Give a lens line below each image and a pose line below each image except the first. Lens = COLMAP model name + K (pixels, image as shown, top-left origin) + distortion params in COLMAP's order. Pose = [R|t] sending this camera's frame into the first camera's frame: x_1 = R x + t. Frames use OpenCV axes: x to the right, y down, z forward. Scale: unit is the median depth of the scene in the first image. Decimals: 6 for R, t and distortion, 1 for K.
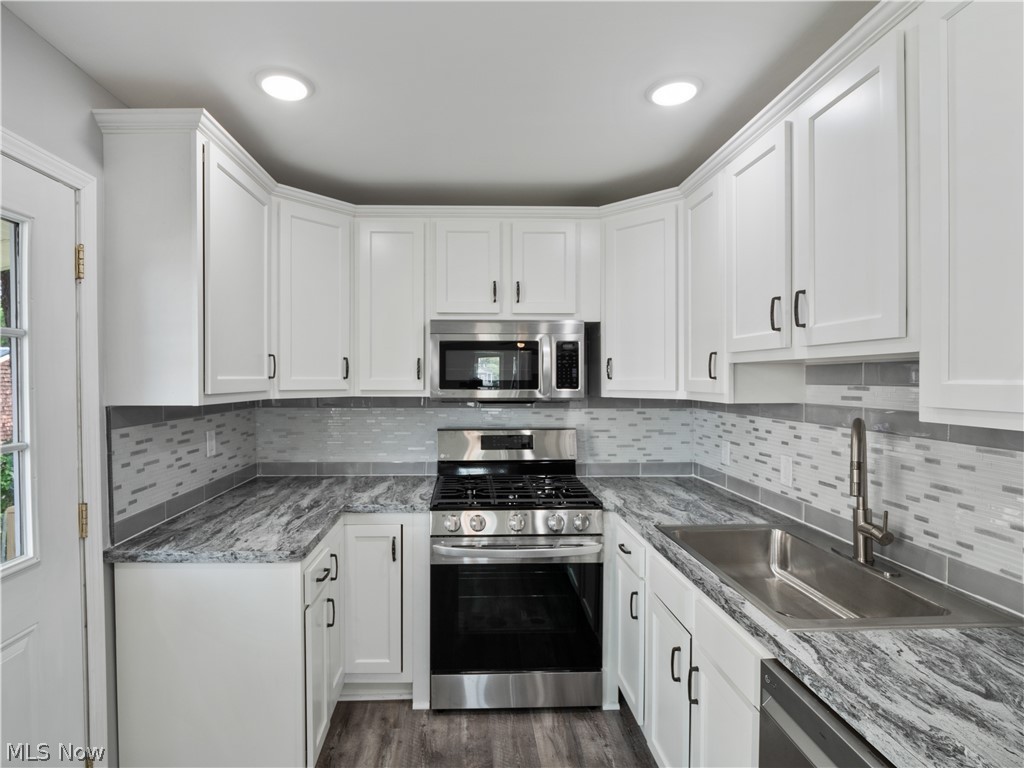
lens RADIAL K [[513.2, 0, 489.3], [0, 513.2, 383.8], [0, 0, 1]] dist [-0.005808, -0.001375]
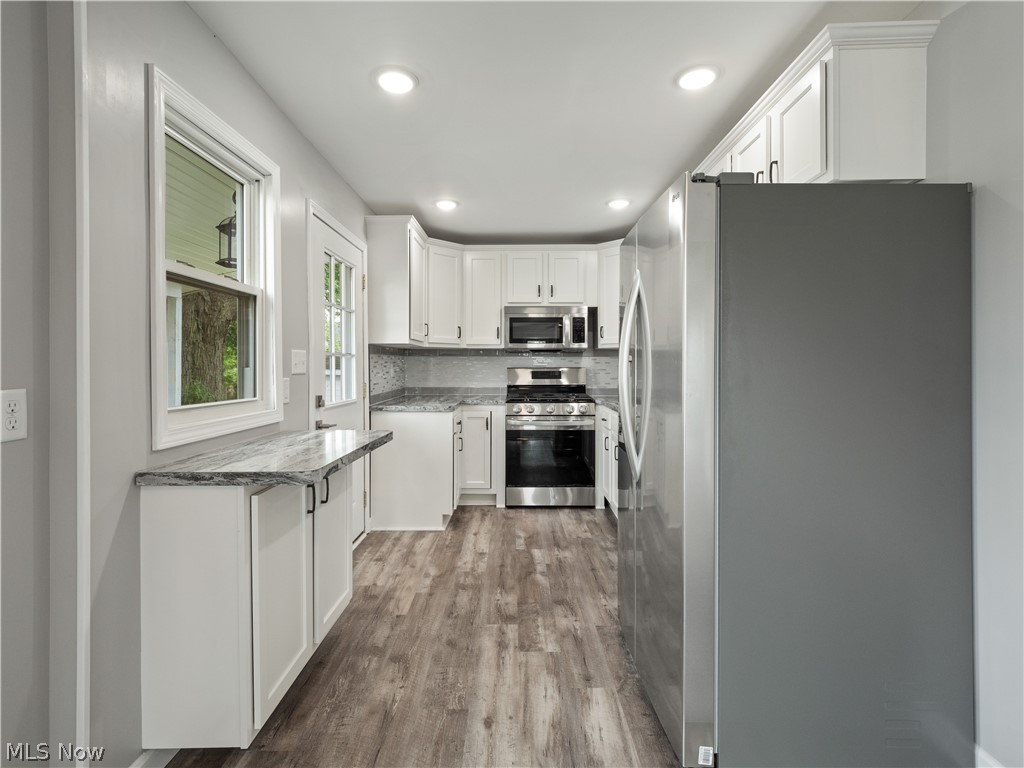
lens RADIAL K [[495.2, 0, 514.5], [0, 495.2, 372.0], [0, 0, 1]] dist [-0.001991, -0.000866]
pose [[0.998844, -0.000392, -0.048075, 0.008900], [0.000522, 0.999996, 0.002694, 0.123466], [0.048074, -0.002716, 0.998840, -0.895390]]
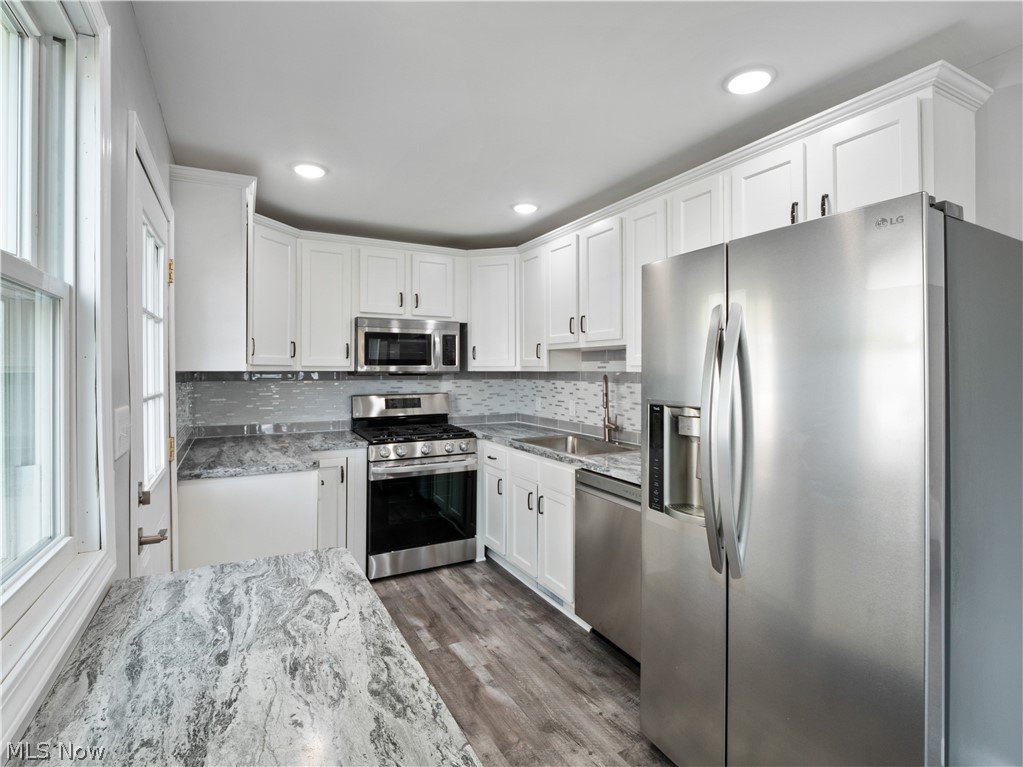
lens RADIAL K [[503.1, 0, 511.1], [0, 503.1, 371.0], [0, 0, 1]] dist [-0.000671, -0.000471]
pose [[0.897273, -0.001552, 0.441474, -0.393575], [0.004647, 0.999972, -0.005929, 0.041107], [-0.441453, 0.007371, 0.897254, -0.501642]]
